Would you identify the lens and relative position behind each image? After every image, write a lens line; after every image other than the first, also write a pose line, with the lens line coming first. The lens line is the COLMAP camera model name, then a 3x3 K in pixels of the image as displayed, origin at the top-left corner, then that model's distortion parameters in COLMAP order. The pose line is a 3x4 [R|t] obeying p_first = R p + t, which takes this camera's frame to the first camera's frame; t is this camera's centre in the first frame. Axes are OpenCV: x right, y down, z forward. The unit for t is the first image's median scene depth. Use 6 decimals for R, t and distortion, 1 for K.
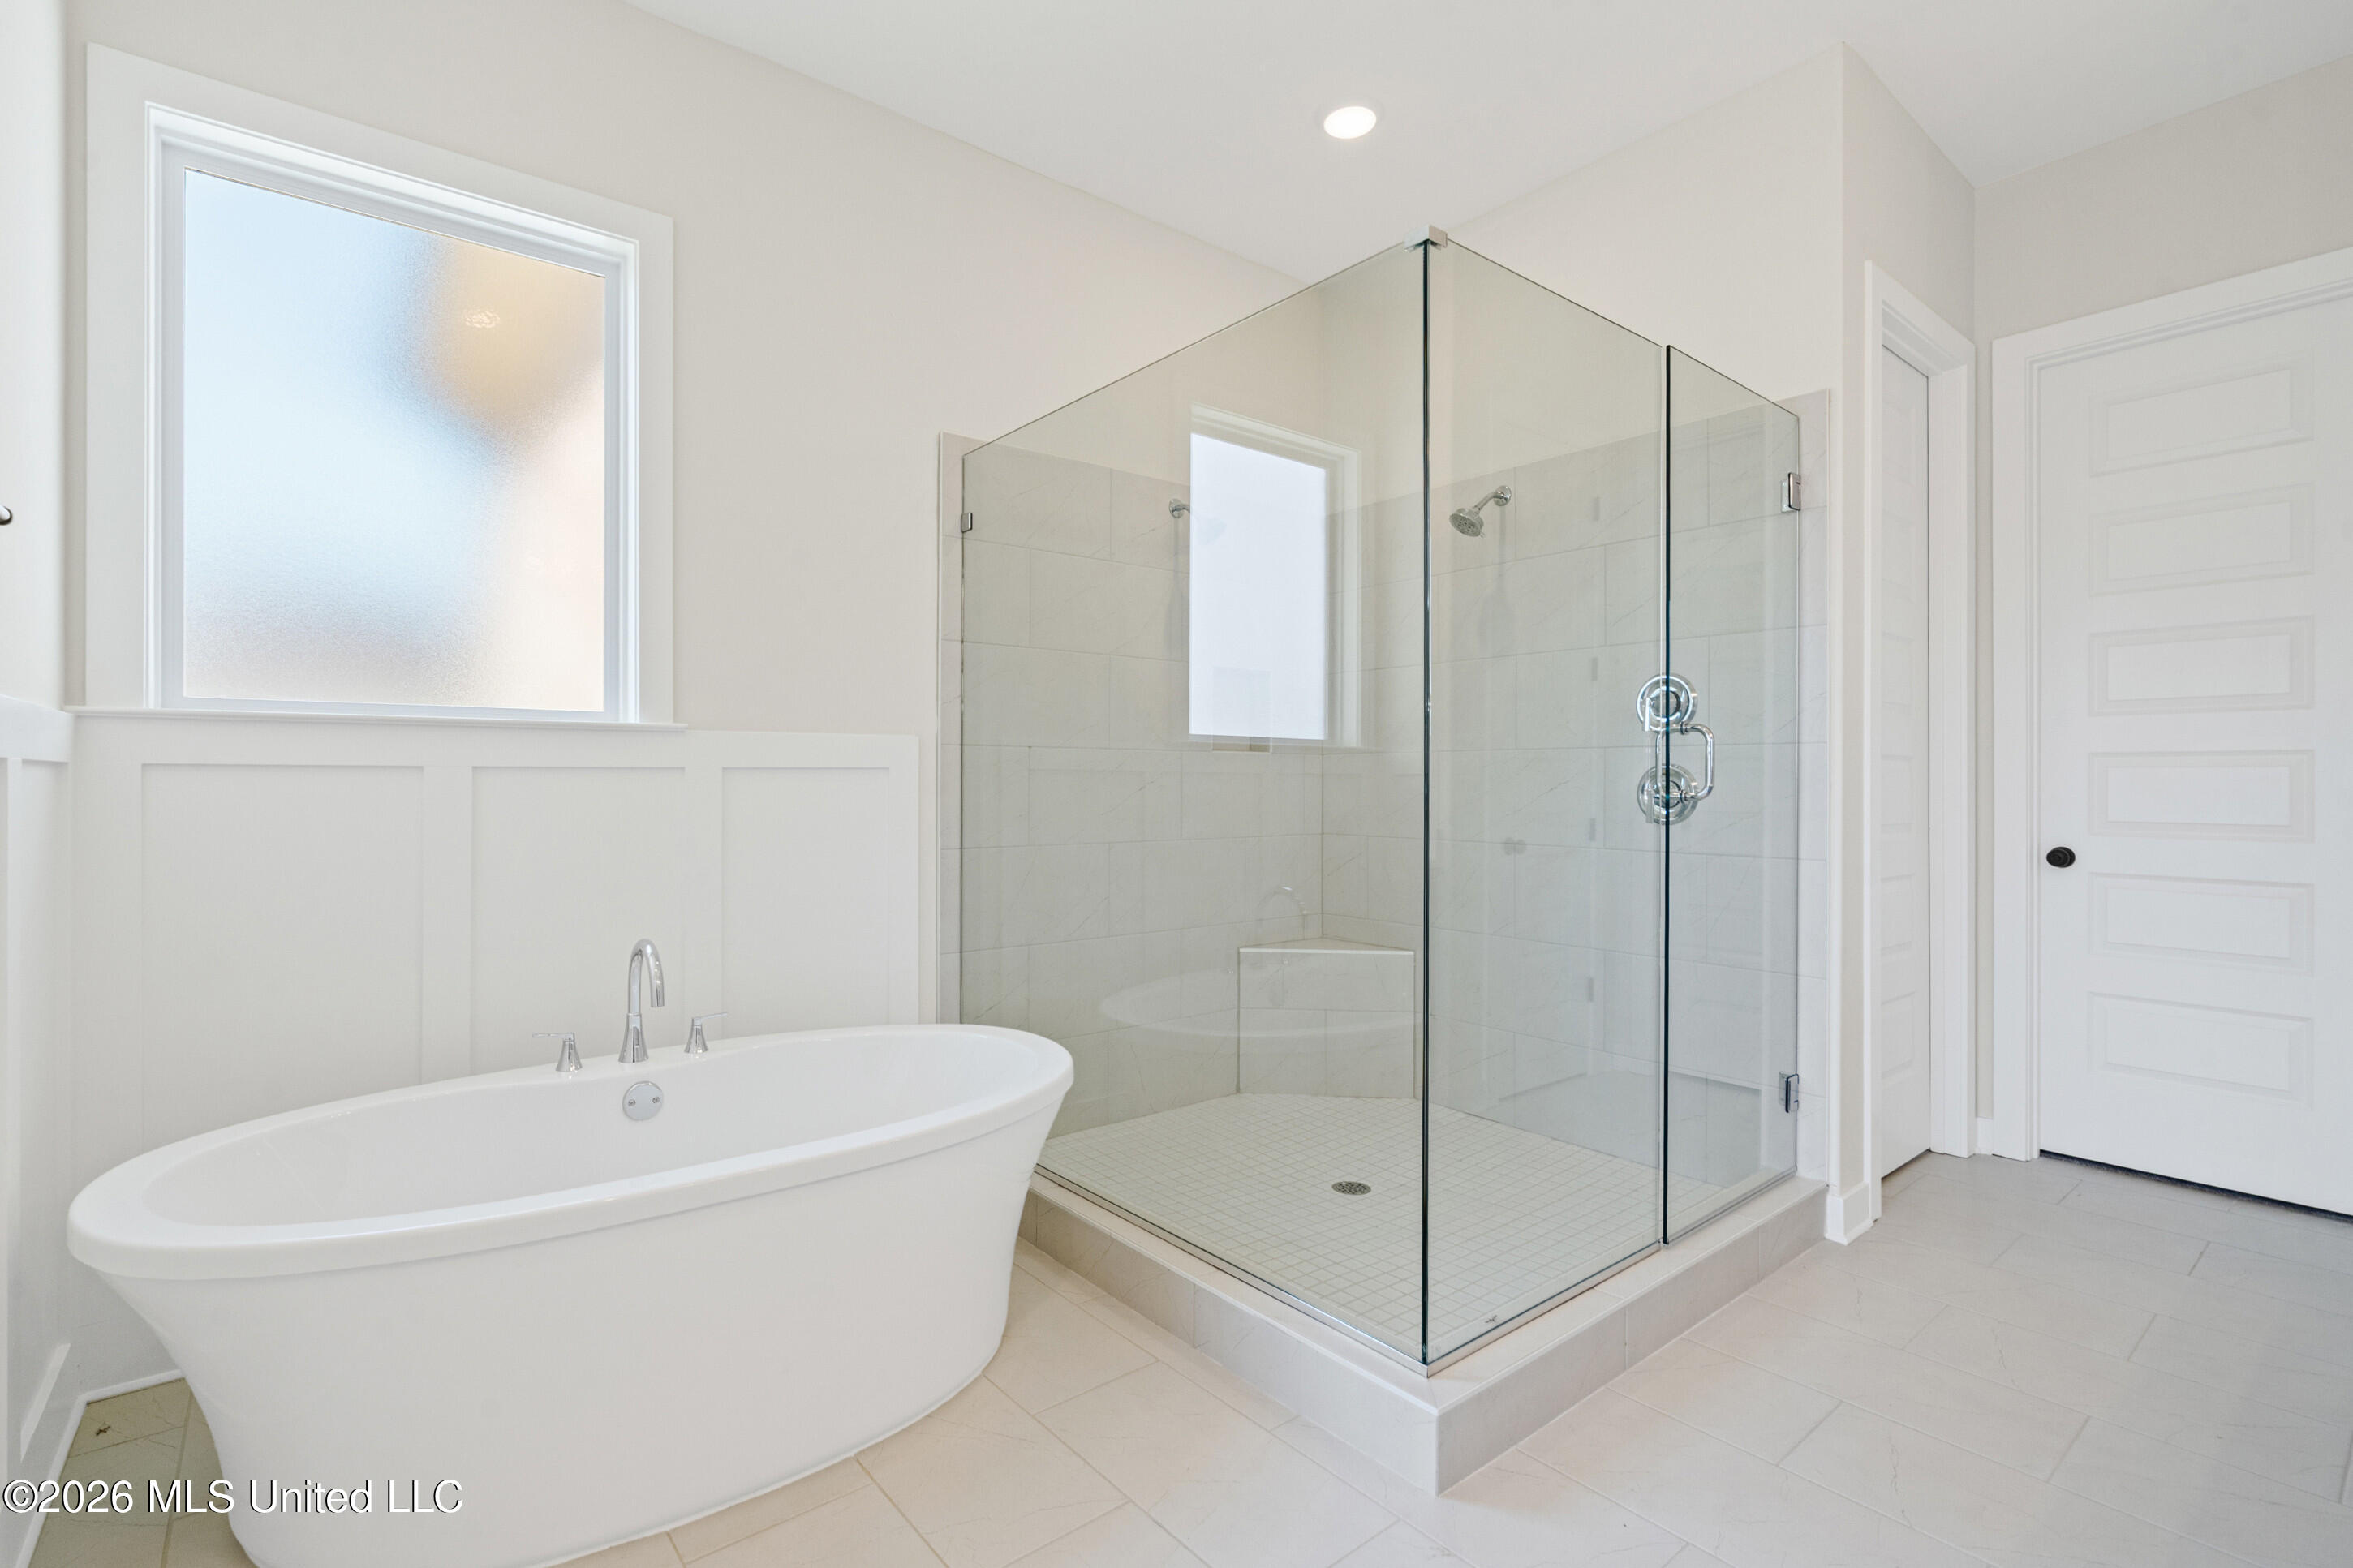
lens RADIAL K [[1076.7, 0, 1167.9], [0, 1076.7, 780.9], [0, 0, 1]] dist [-0.001899, -0.000546]
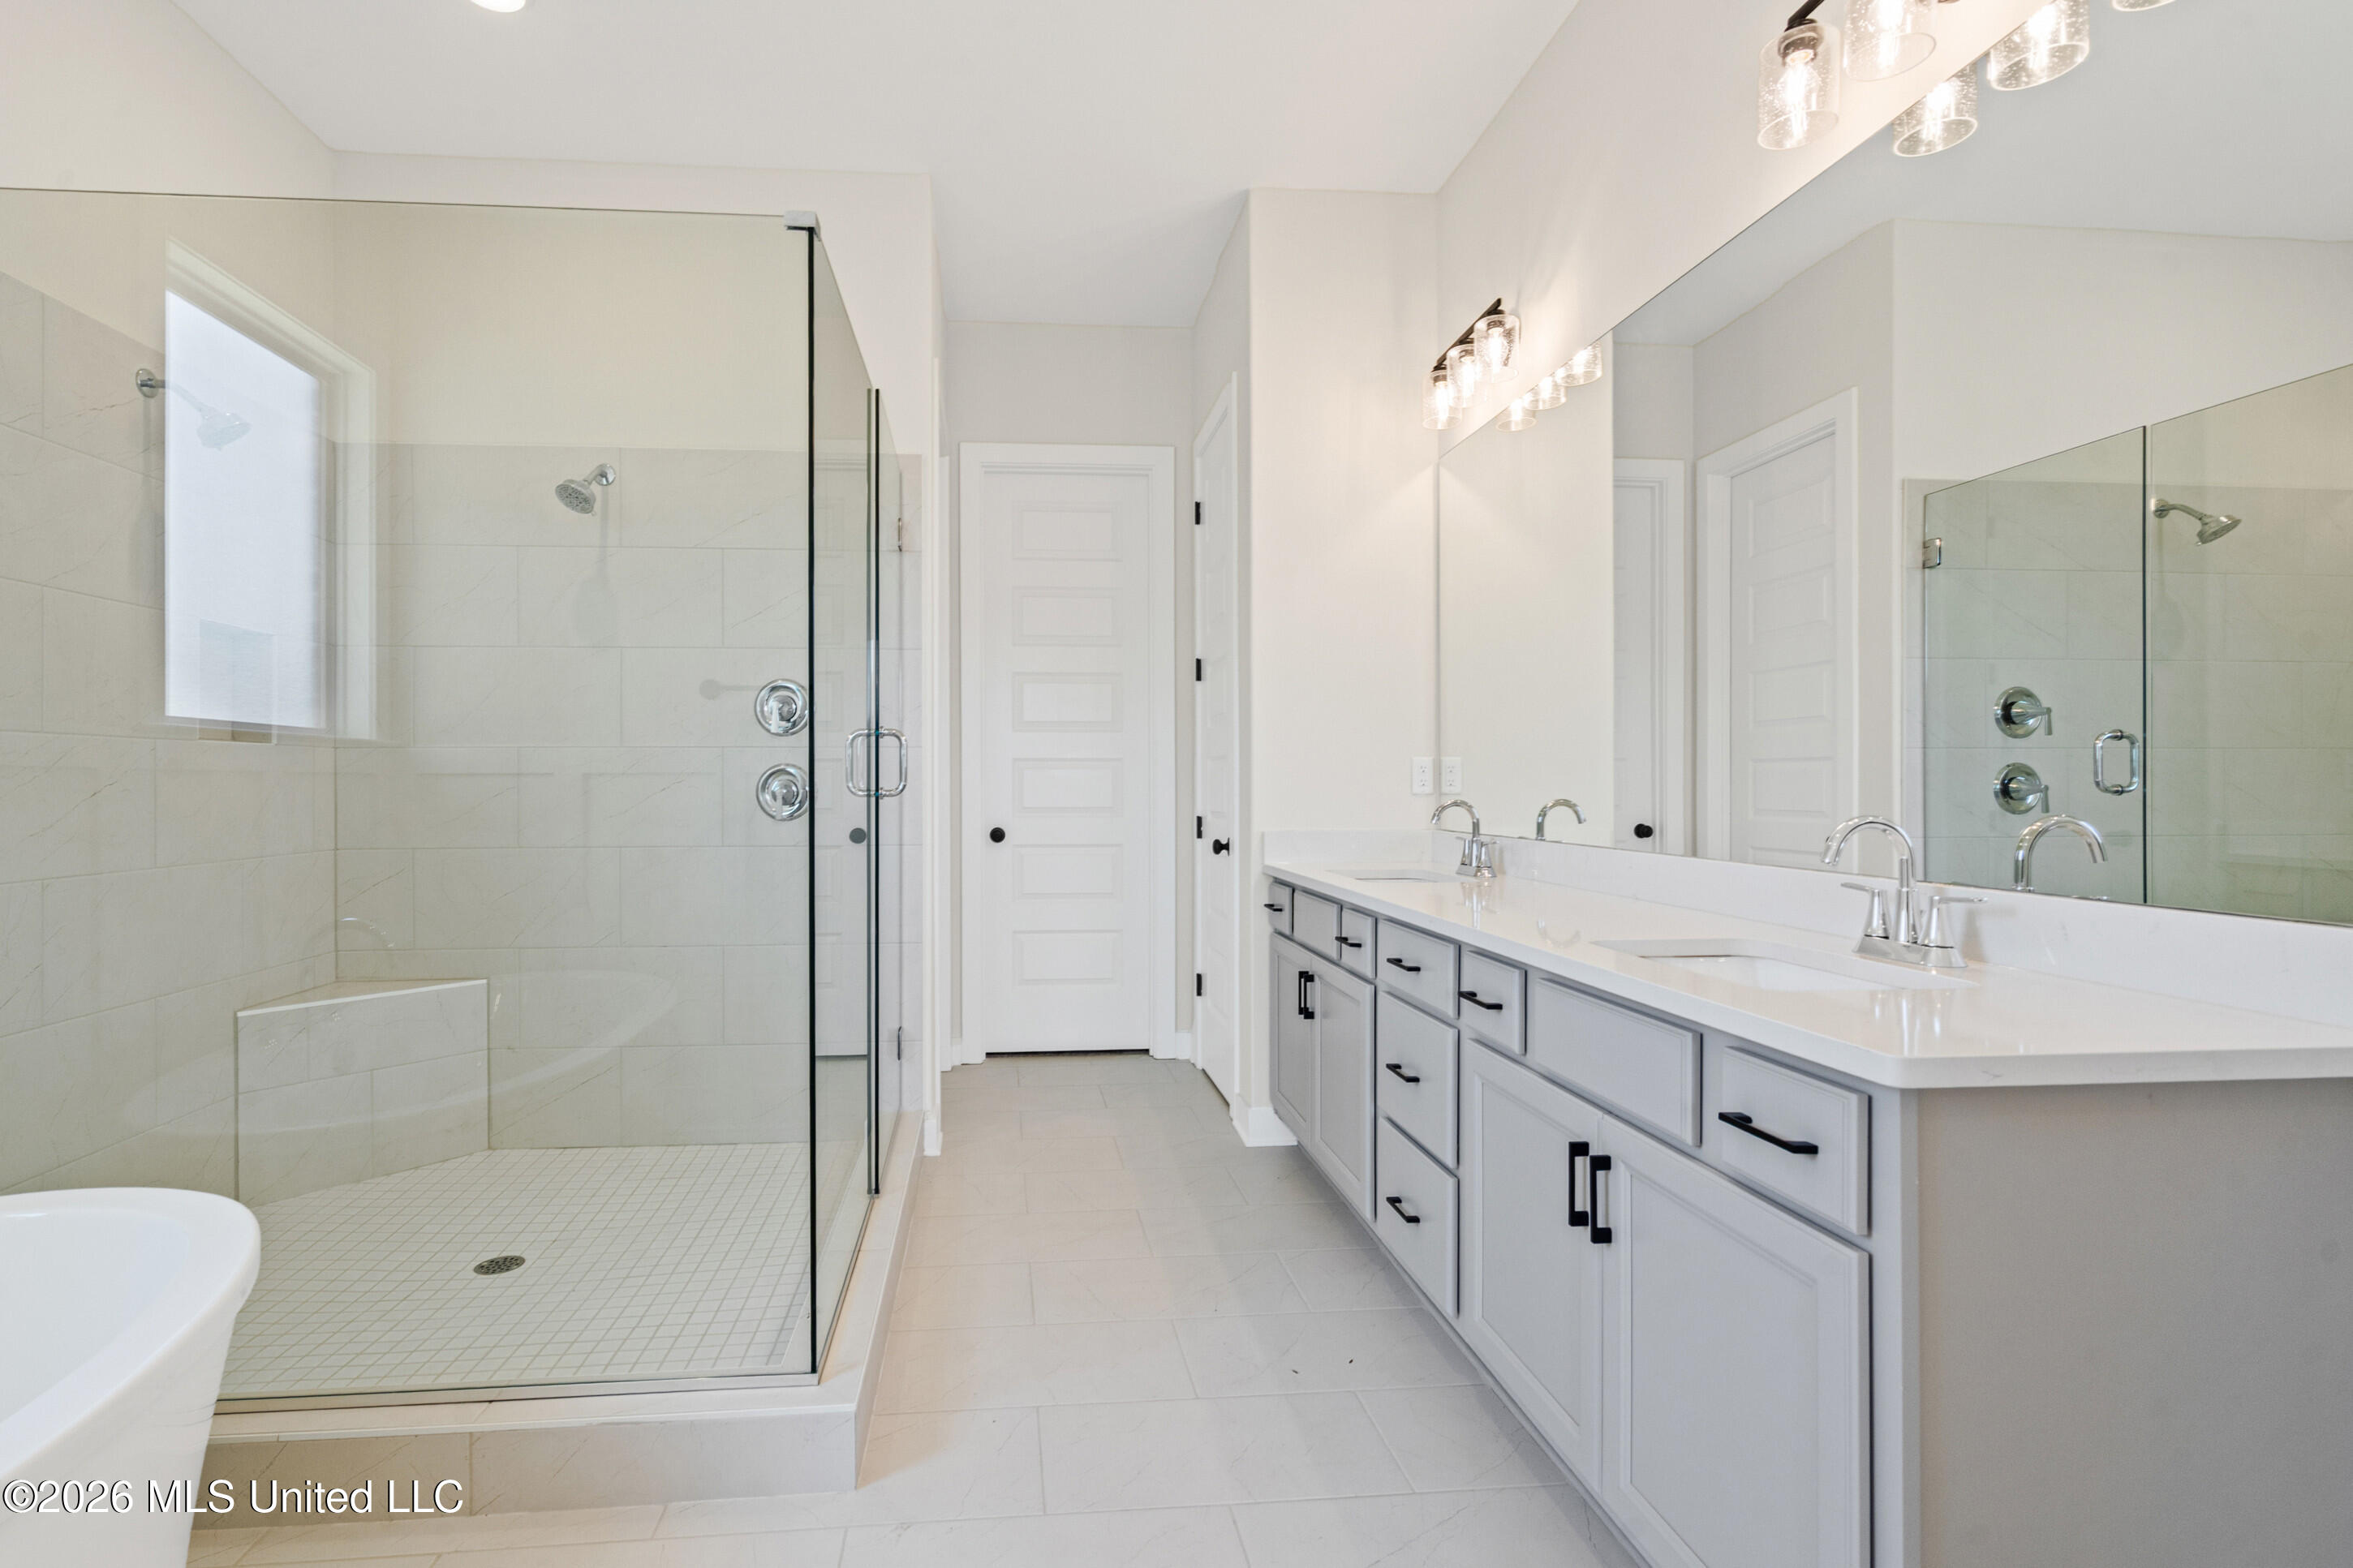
lens RADIAL K [[1076.7, 0, 1091.7], [0, 1076.7, 785.8], [0, 0, 1]] dist [-0.001899, -0.000546]
pose [[0.569009, -0.007399, 0.822298, -0.216479], [0.006214, 0.999970, 0.004697, 0.003161], [-0.822308, 0.002437, 0.569038, 0.121885]]
